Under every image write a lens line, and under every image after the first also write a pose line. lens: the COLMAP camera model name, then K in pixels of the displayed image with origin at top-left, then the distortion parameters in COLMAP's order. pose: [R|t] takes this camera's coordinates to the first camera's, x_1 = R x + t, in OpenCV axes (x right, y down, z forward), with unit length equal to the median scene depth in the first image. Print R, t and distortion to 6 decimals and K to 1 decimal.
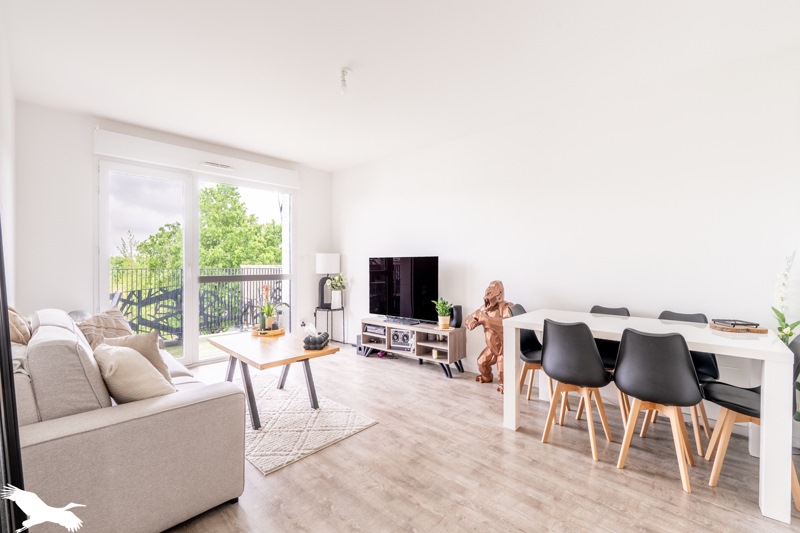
lens RADIAL K [[338.7, 0, 400.0], [0, 338.7, 266.5], [0, 0, 1]] dist [0.000380, -0.000003]
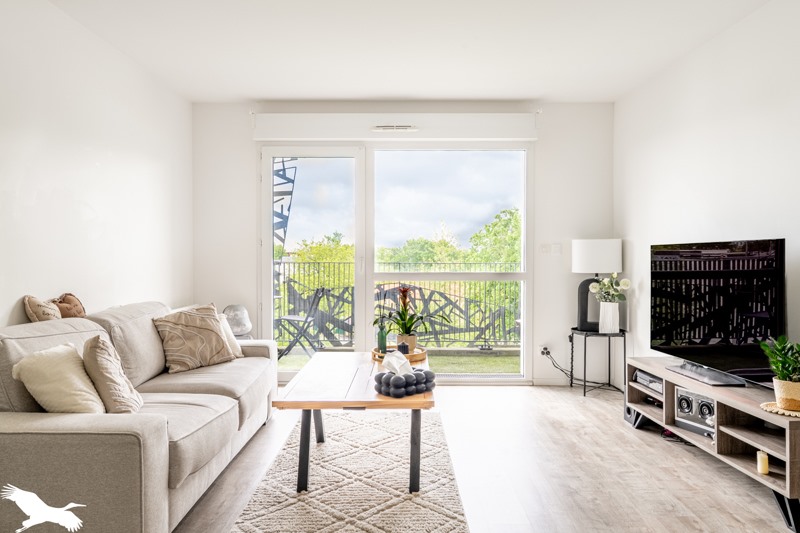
lens RADIAL K [[474.9, 0, 400.0], [0, 474.9, 266.5], [0, 0, 1]] dist [0.006589, -0.000806]
pose [[0.693725, 0.012765, -0.720127, 0.194999], [-0.004520, 0.999900, 0.013370, -0.000444], [0.720226, -0.006020, 0.693714, 0.212621]]
